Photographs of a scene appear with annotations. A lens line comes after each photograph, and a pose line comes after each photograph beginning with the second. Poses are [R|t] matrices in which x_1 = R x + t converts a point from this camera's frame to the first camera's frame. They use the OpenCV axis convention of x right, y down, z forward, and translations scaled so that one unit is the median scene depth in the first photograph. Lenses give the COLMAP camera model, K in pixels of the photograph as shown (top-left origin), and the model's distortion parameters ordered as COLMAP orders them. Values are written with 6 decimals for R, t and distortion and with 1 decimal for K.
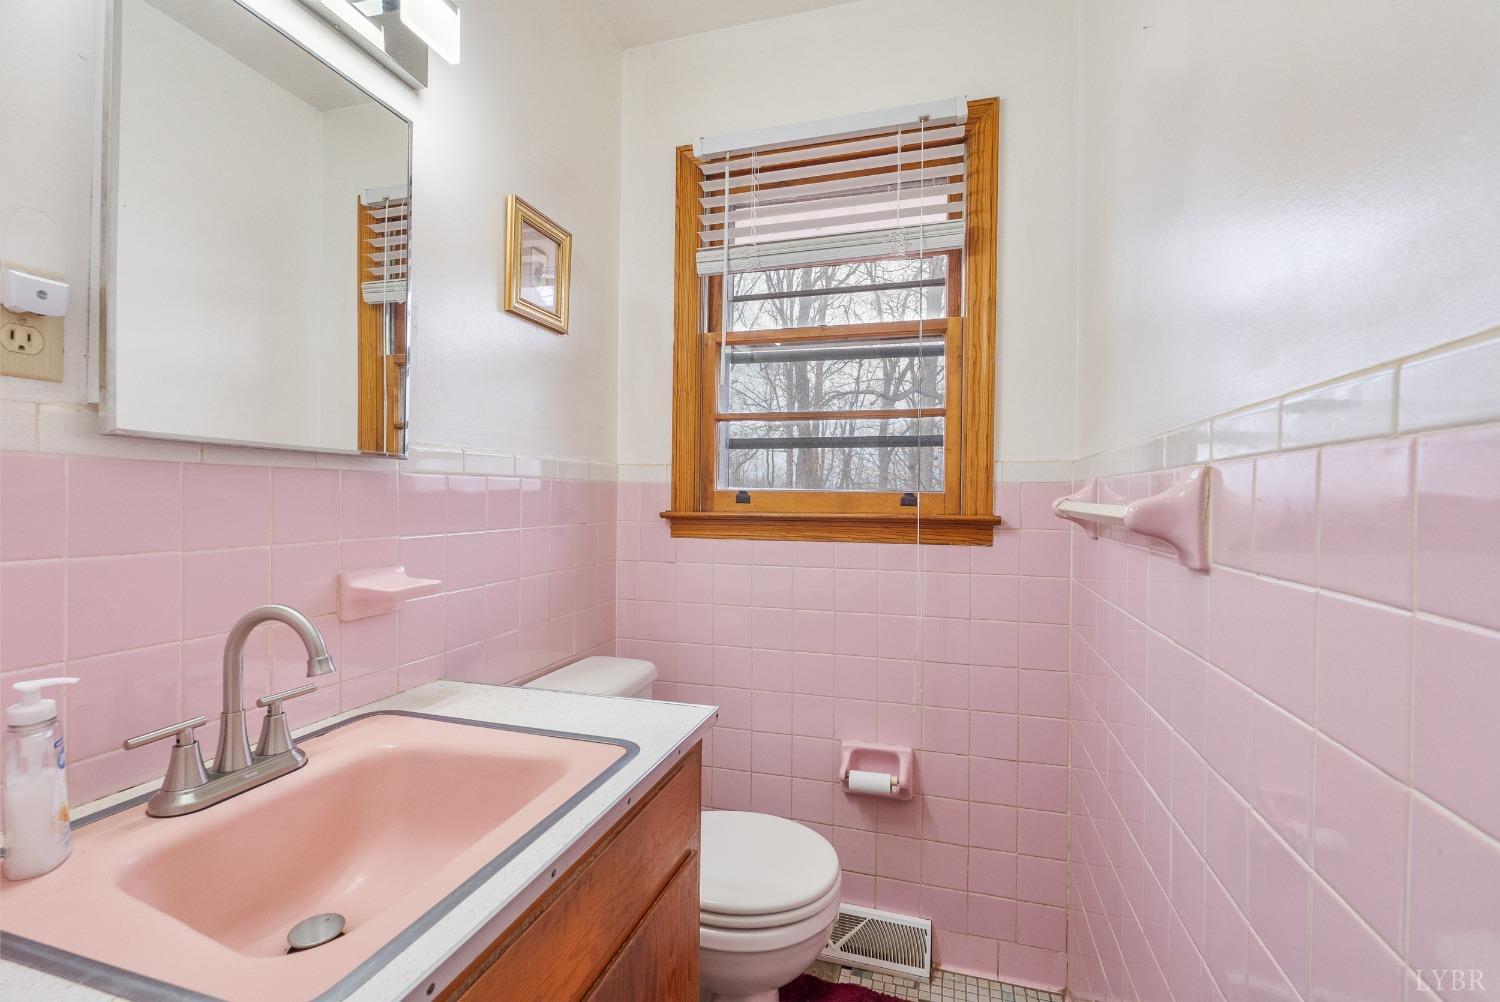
lens RADIAL K [[664.8, 0, 748.5], [0, 664.8, 498.1], [0, 0, 1]] dist [-0.003781, 0.000165]
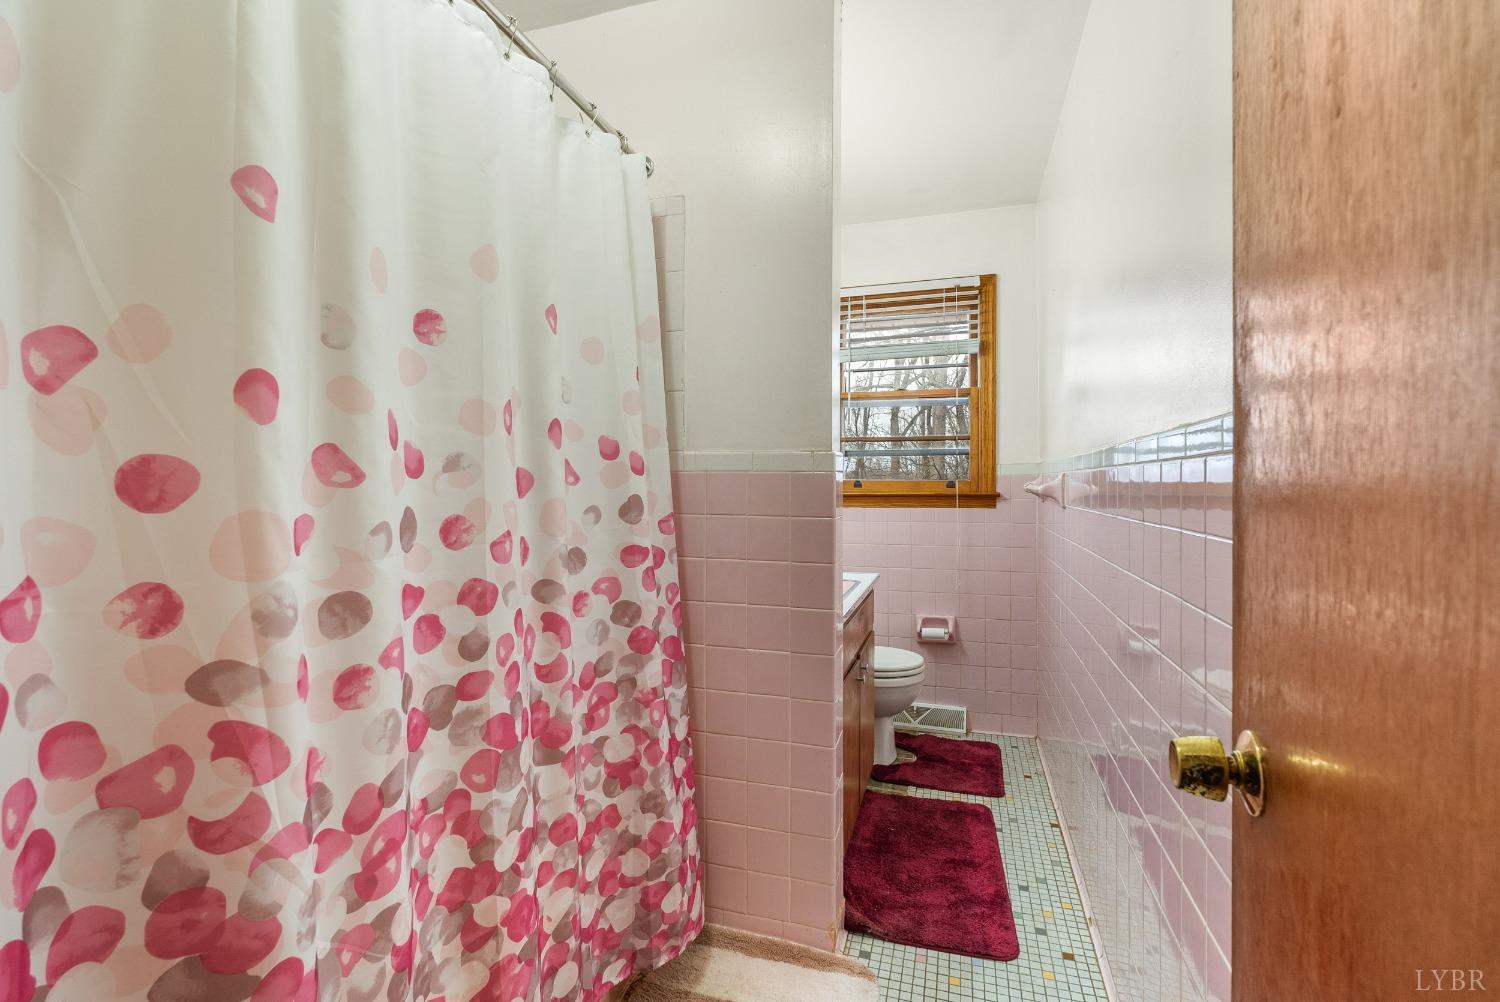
lens RADIAL K [[664.8, 0, 748.8], [0, 664.8, 492.1], [0, 0, 1]] dist [-0.003781, 0.000165]
pose [[0.999681, -0.018116, -0.017592, -0.308487], [0.018356, 0.999740, 0.013534, -0.012996], [0.017342, -0.013853, 0.999754, -0.920586]]
